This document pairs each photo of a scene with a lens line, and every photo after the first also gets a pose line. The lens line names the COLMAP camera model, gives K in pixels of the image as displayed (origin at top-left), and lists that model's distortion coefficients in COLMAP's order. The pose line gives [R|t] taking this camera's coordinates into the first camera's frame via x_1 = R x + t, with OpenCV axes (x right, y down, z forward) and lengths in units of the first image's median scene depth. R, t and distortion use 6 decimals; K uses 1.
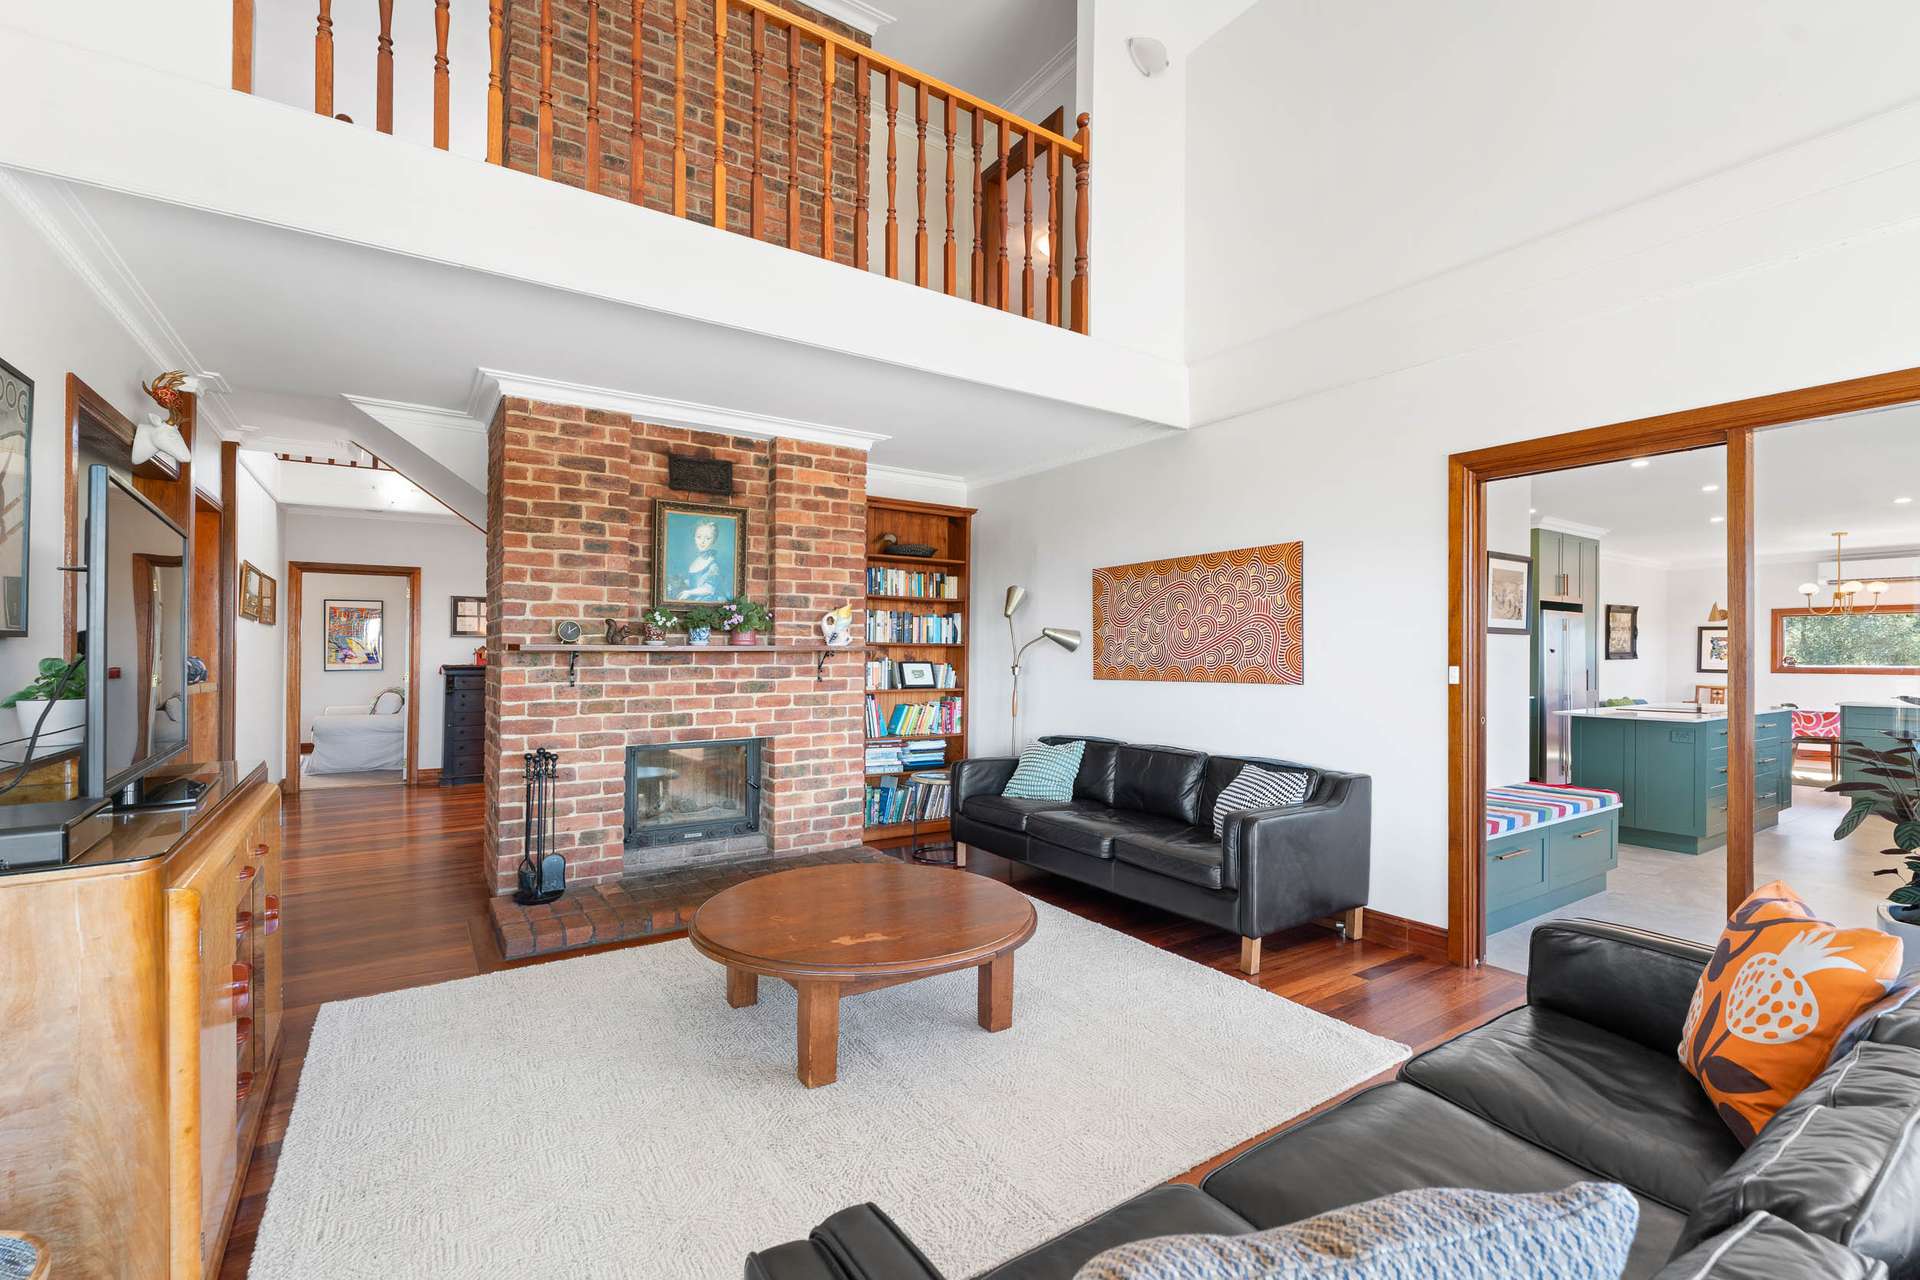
lens RADIAL K [[836.7, 0, 962.1], [0, 836.7, 656.8], [0, 0, 1]] dist [-0.000098, -0.000068]
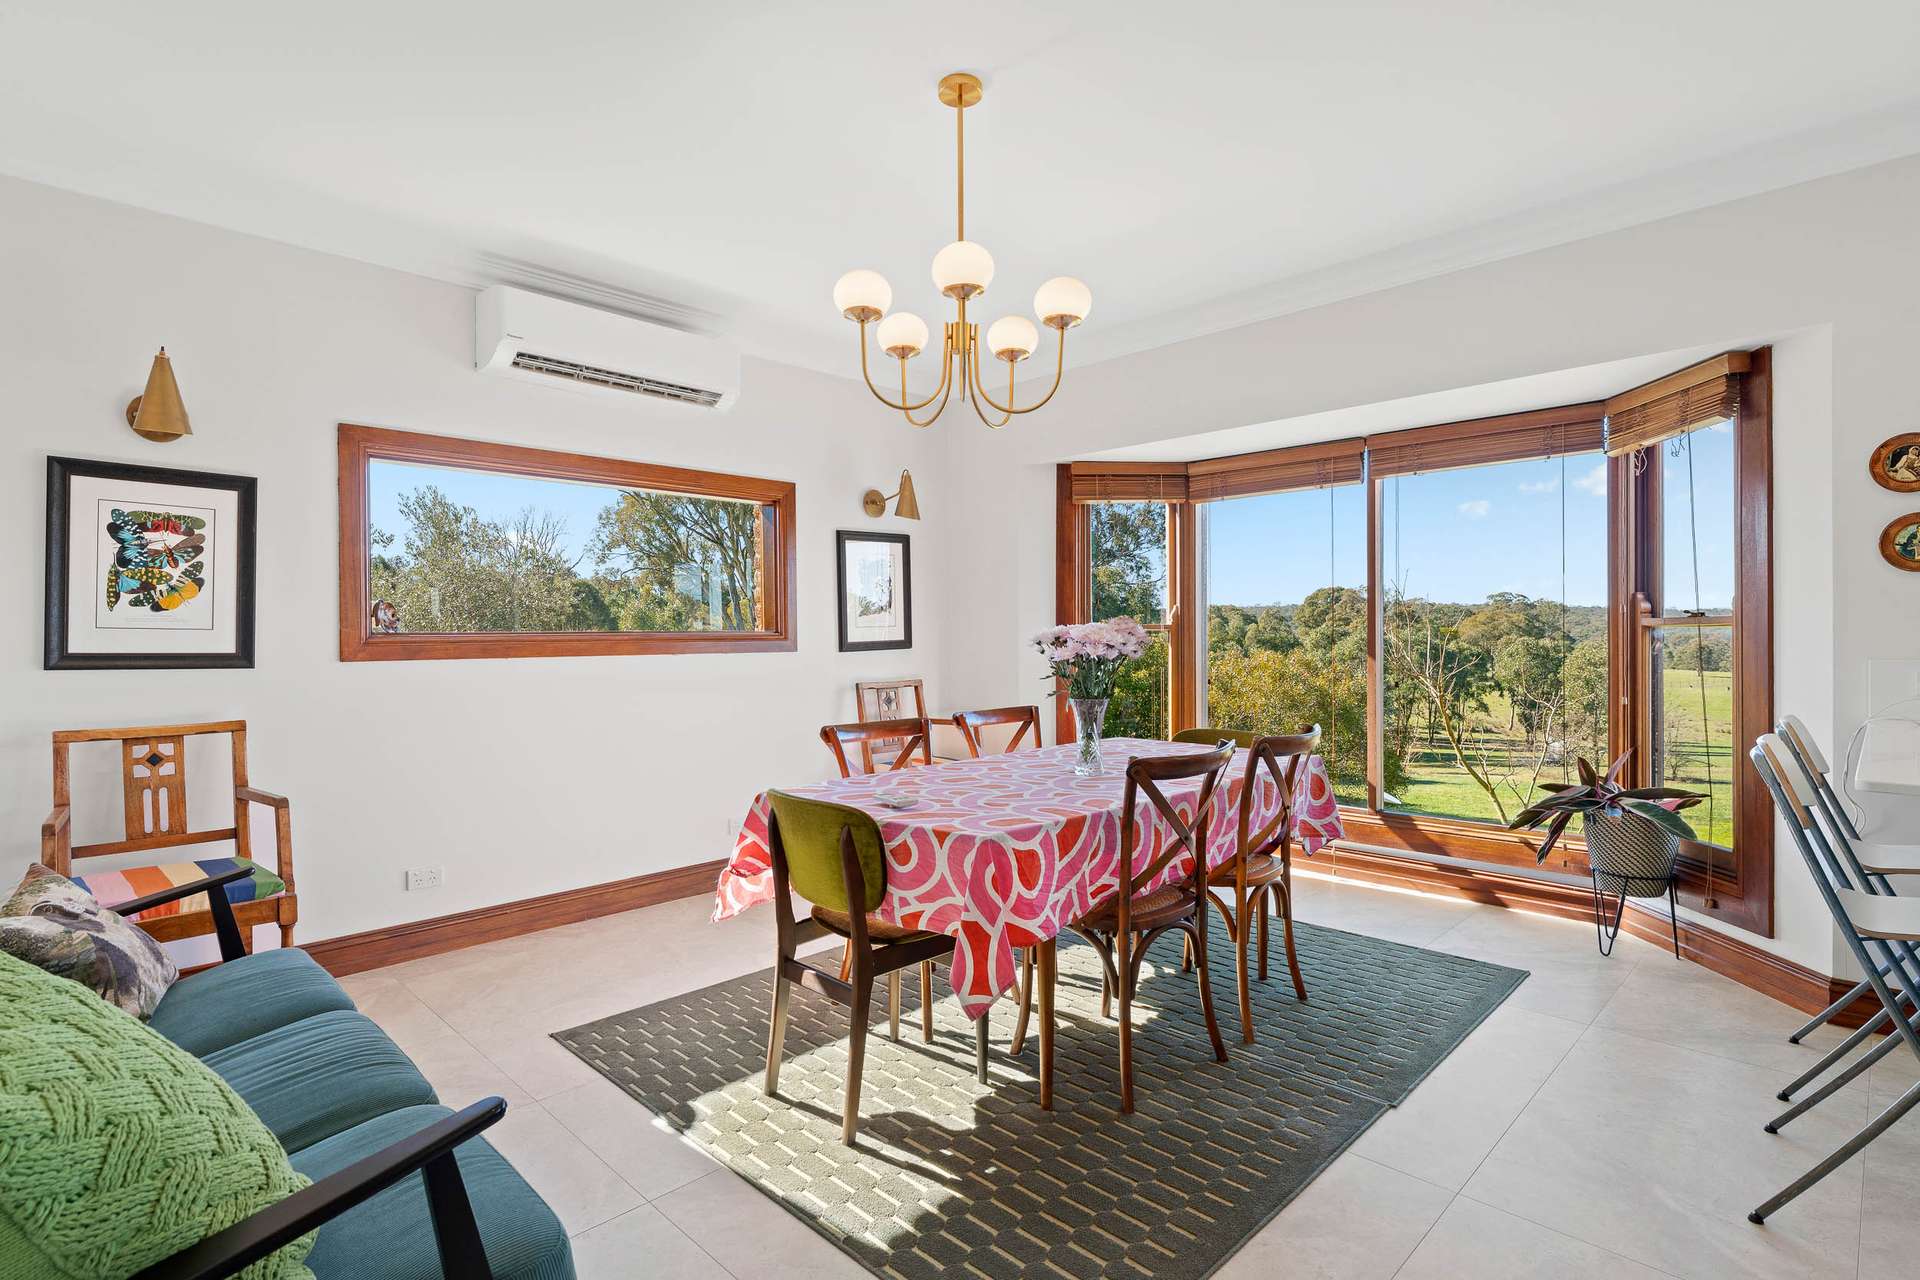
lens RADIAL K [[948.6, 0, 960.0], [0, 948.6, 640.0], [0, 0, 1]] dist [0.002216, 0.000415]
pose [[-0.201909, -0.009370, 0.979360, 0.693399], [0.004367, 0.999936, 0.010467, 0.011144], [-0.979395, 0.006390, -0.201855, 0.960056]]
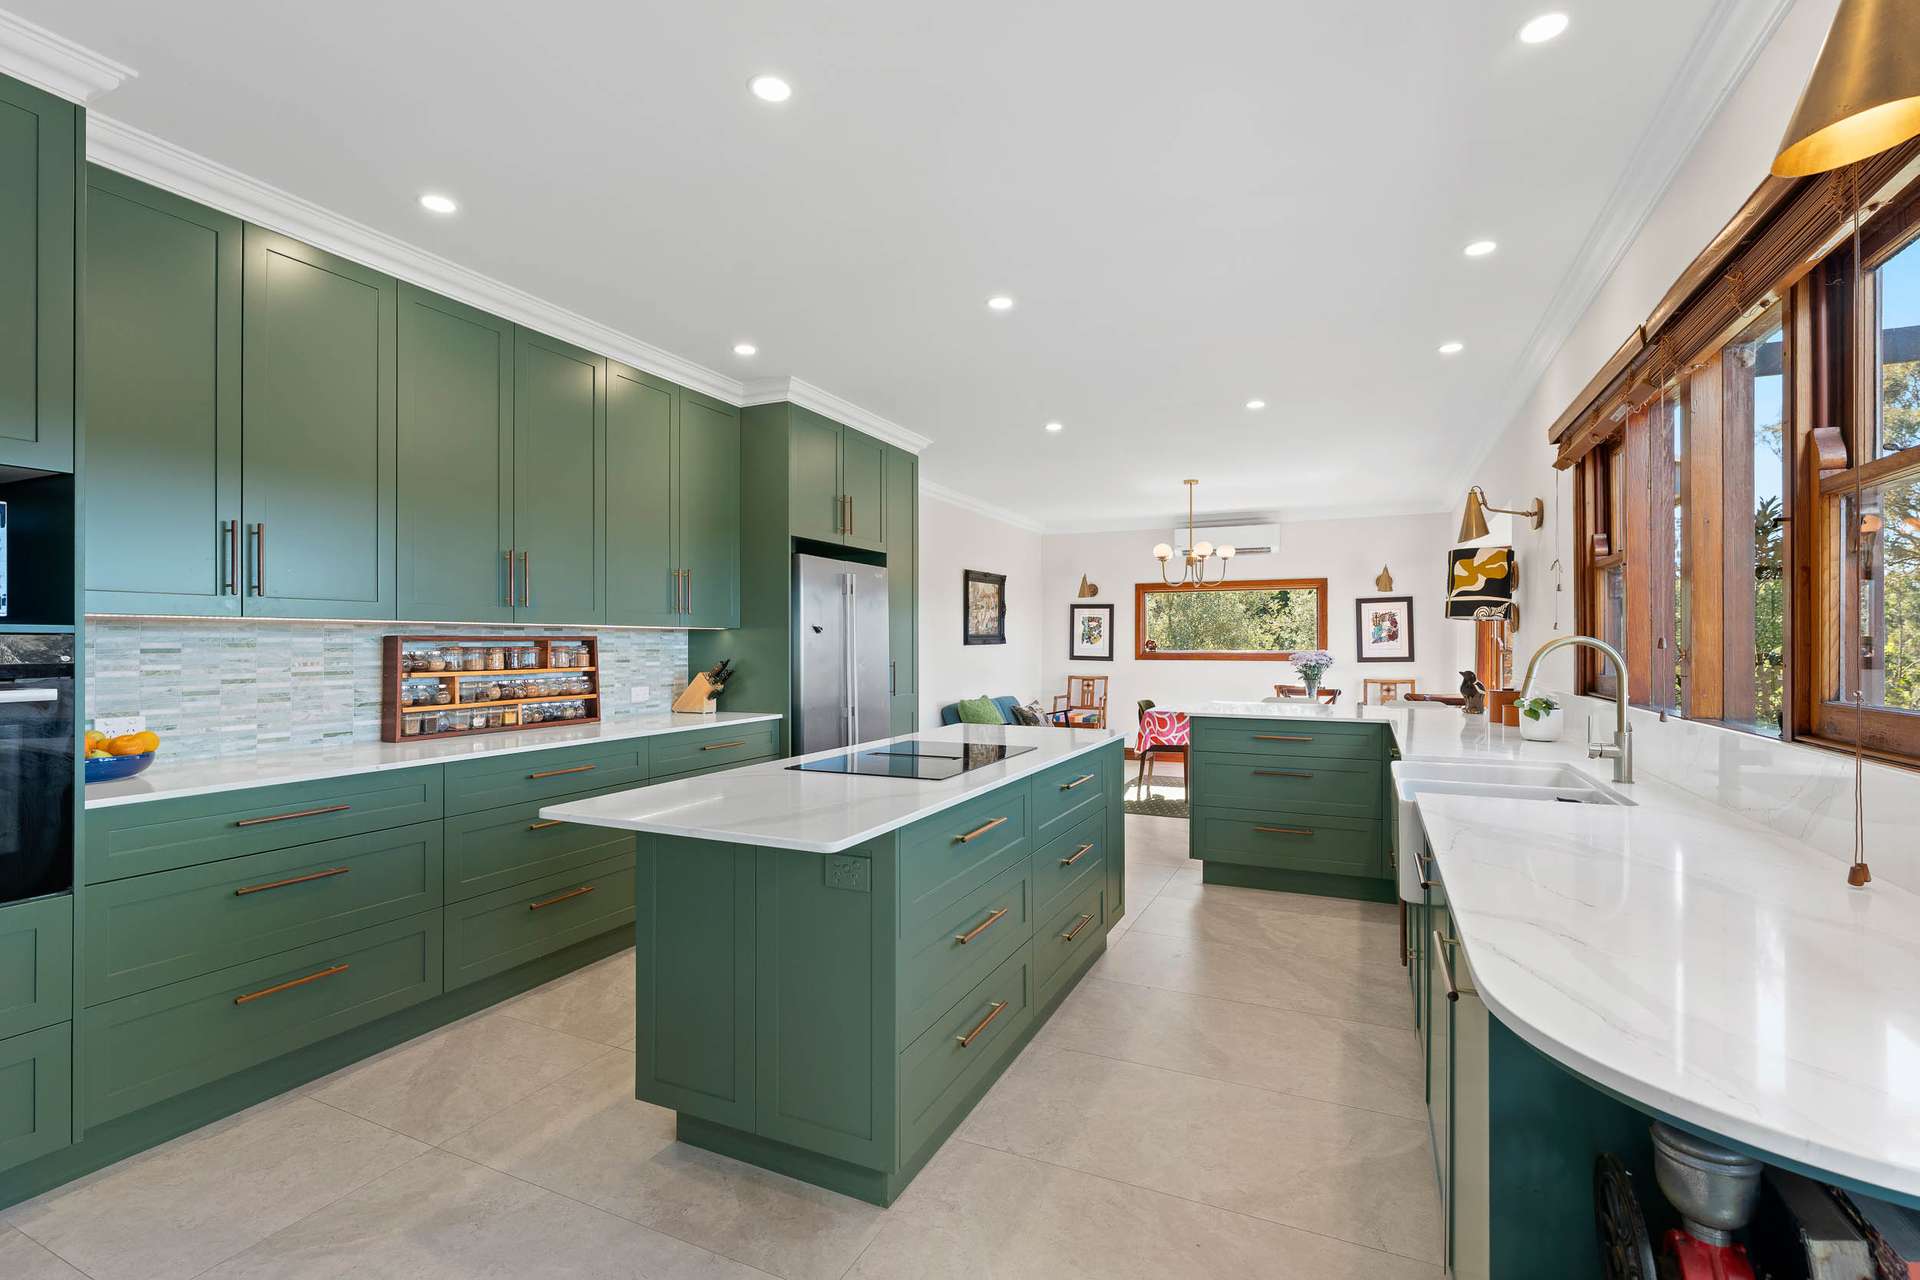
lens RADIAL K [[861.7, 0, 960.0], [0, 861.7, 640.0], [0, 0, 1]] dist [-0.000132, 0.000007]
pose [[0.856579, -0.000367, 0.516016, 0.404109], [0.001935, 0.999995, -0.002500, 0.001265], [-0.516013, 0.003140, 0.856575, 0.380607]]
